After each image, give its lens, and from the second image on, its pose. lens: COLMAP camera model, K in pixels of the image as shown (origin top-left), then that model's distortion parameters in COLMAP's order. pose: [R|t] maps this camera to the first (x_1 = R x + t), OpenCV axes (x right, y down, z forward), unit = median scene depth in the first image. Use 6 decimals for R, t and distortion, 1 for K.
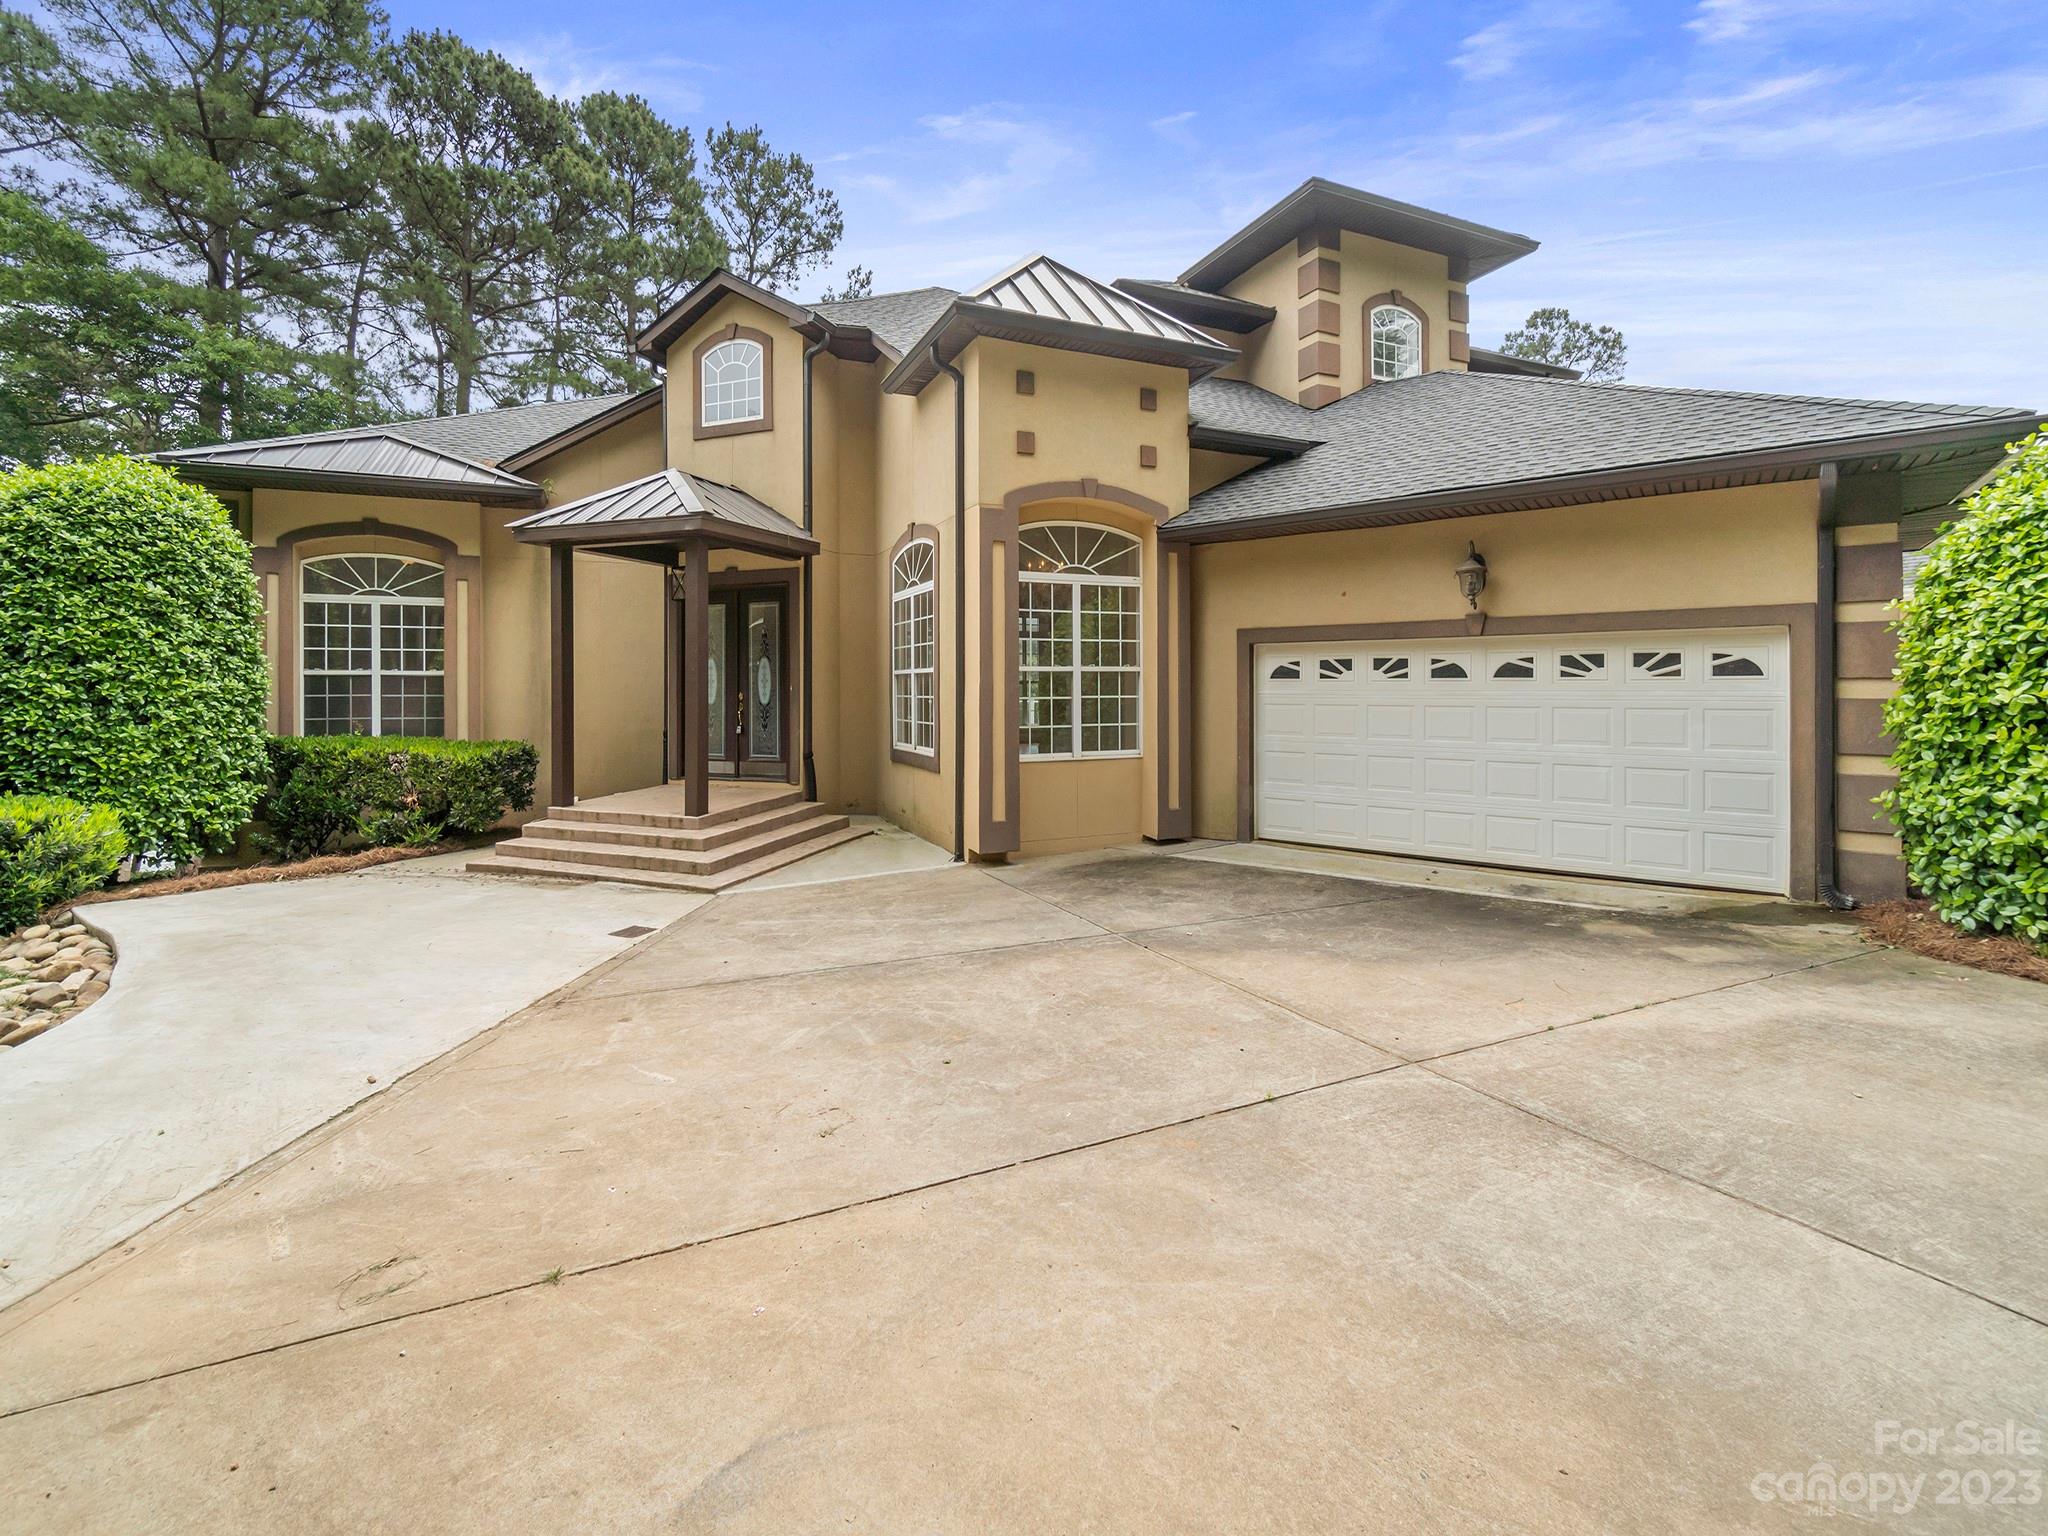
lens RADIAL K [[919.4, 0, 988.5], [0, 919.4, 678.7], [0, 0, 1]] dist [0.000453, -0.000025]
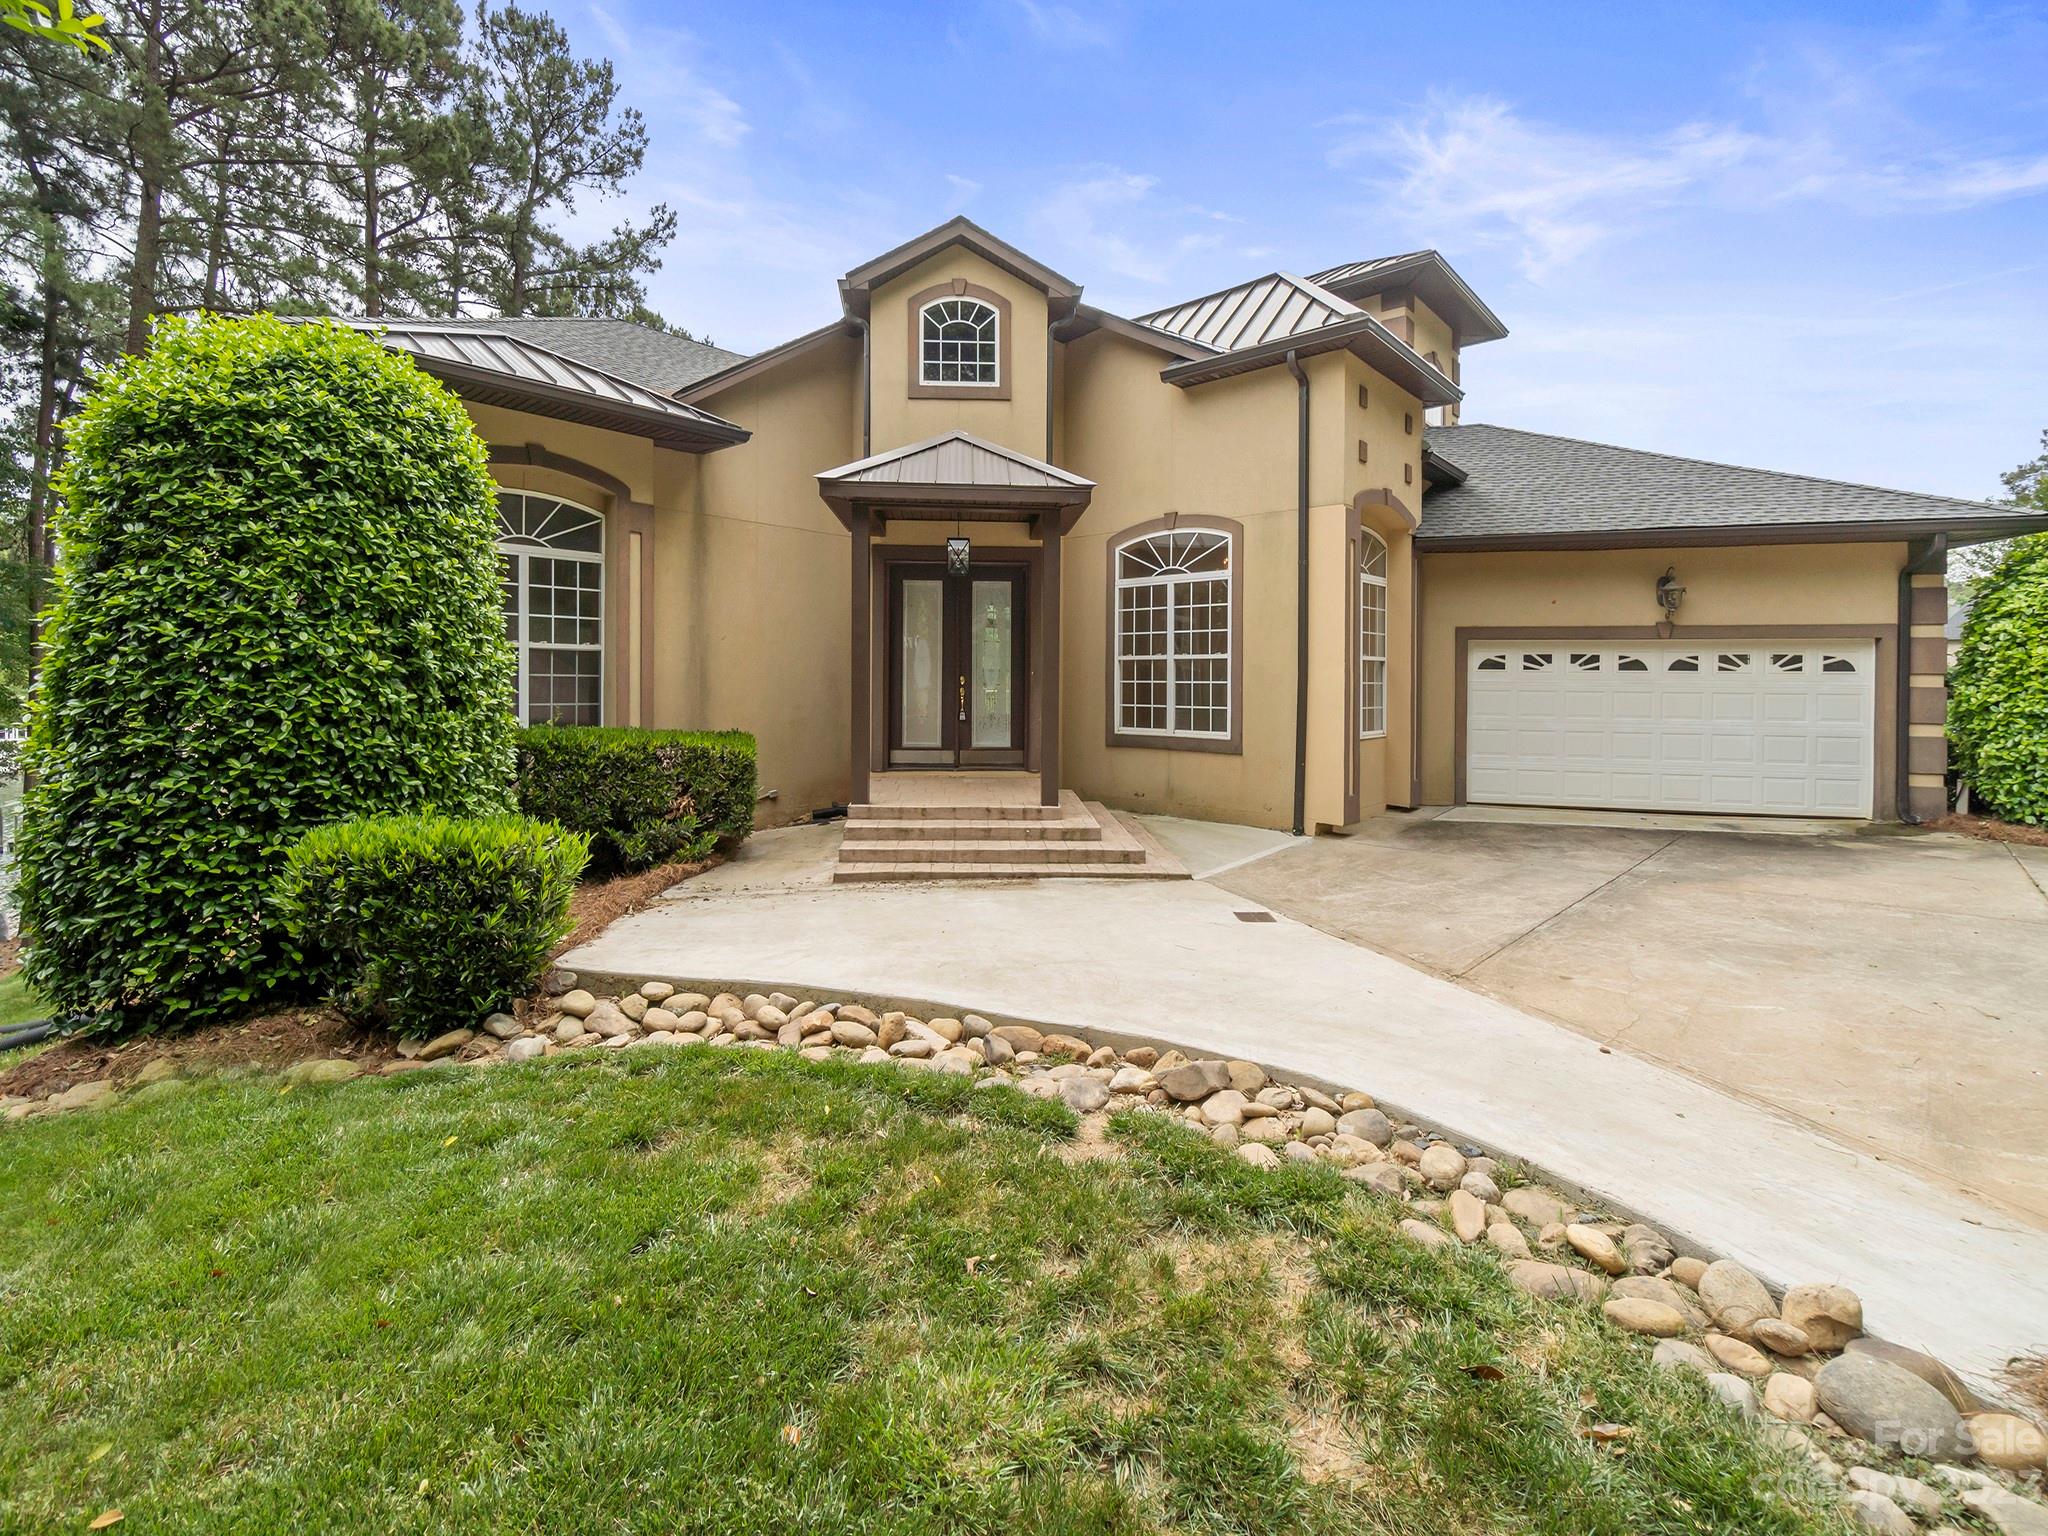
lens RADIAL K [[919.4, 0, 988.5], [0, 919.4, 678.7], [0, 0, 1]] dist [0.000453, -0.000025]
pose [[0.910734, 0.010406, 0.412863, -0.776022], [-0.014423, 0.999874, 0.006613, 0.013700], [-0.412743, -0.011978, 0.910769, 0.168026]]
